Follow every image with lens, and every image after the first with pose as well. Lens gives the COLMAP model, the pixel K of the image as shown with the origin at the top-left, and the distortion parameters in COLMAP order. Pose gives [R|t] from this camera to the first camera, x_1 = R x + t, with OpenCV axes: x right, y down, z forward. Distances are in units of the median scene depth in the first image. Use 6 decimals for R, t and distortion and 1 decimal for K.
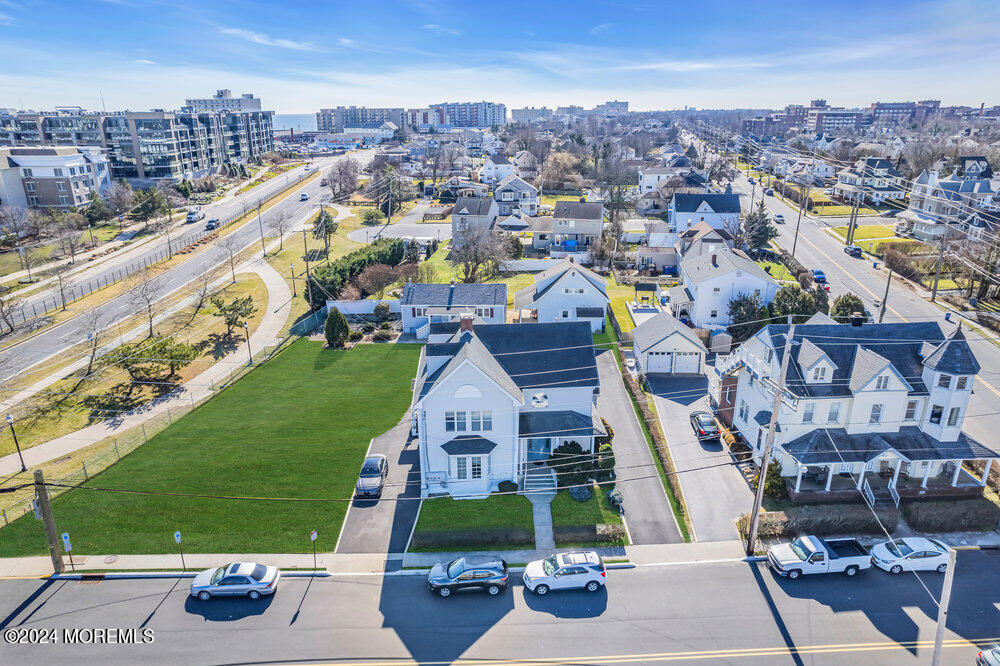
lens RADIAL K [[640.4, 0, 498.1], [0, 640.4, 332.8], [0, 0, 1]] dist [-0.081468, 0.072818]
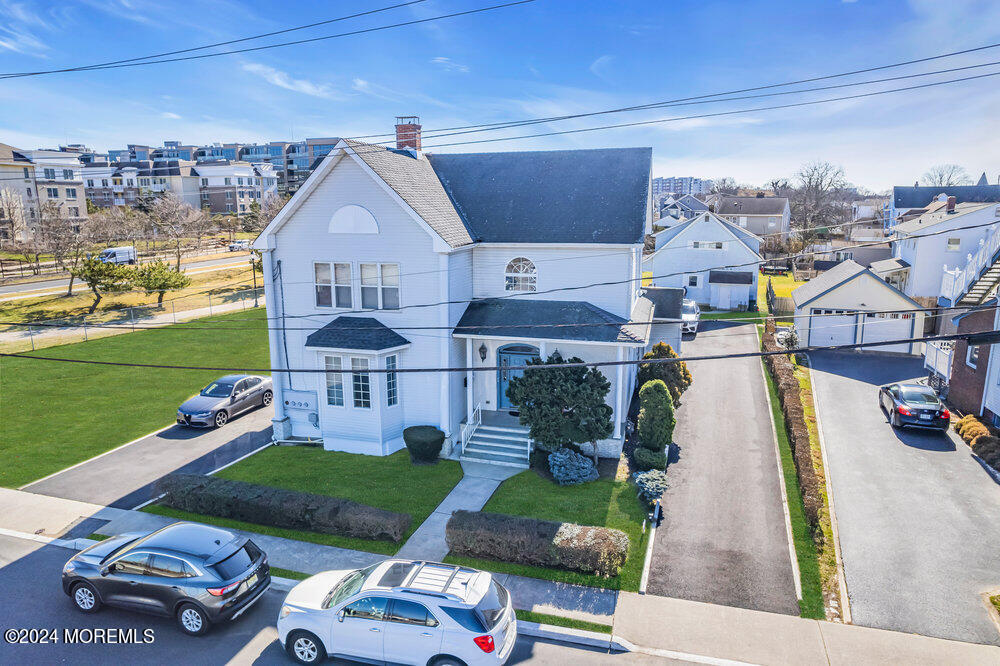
lens RADIAL K [[640.4, 0, 498.1], [0, 640.4, 332.8], [0, 0, 1]] dist [-0.081468, 0.072818]
pose [[0.949074, 0.064762, -0.308325, 0.206973], [-0.105025, 0.987702, -0.115823, 0.212385], [0.297032, 0.142307, 0.944204, 0.548366]]
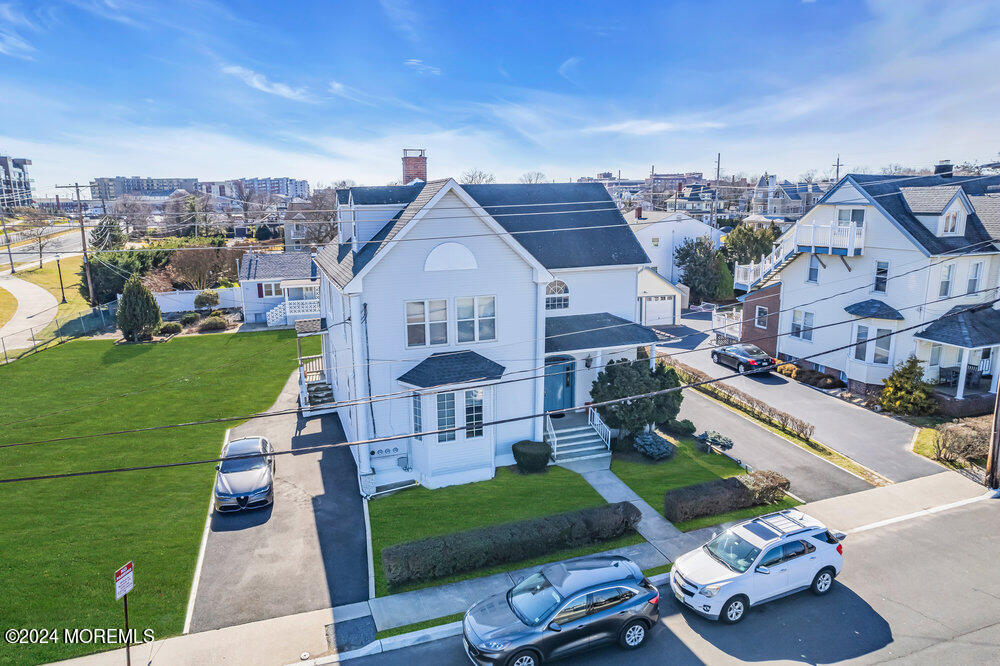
lens RADIAL K [[640.4, 0, 498.1], [0, 640.4, 332.8], [0, 0, 1]] dist [-0.081468, 0.072818]
pose [[0.954131, -0.065947, 0.292035, -0.153974], [0.103525, 0.987940, -0.115140, 0.202049], [-0.280920, 0.140091, 0.949452, 0.491672]]
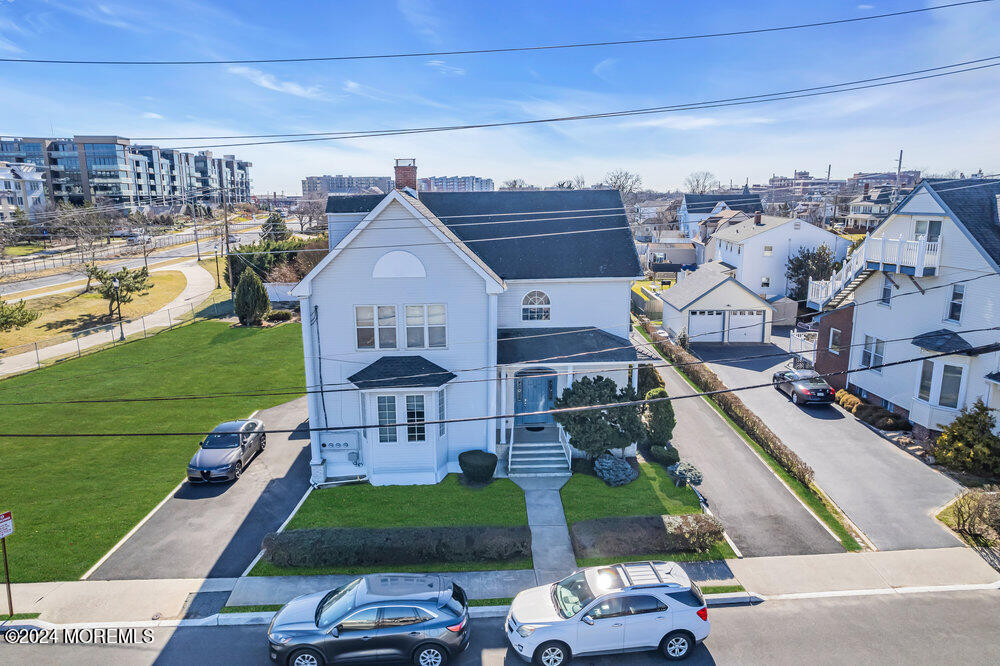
lens RADIAL K [[640.4, 0, 498.1], [0, 640.4, 332.8], [0, 0, 1]] dist [-0.081468, 0.072818]
pose [[0.999845, -0.004210, 0.017076, 0.023587], [0.006366, 0.991720, -0.128260, 0.203157], [-0.016395, 0.128349, 0.991594, 0.463907]]
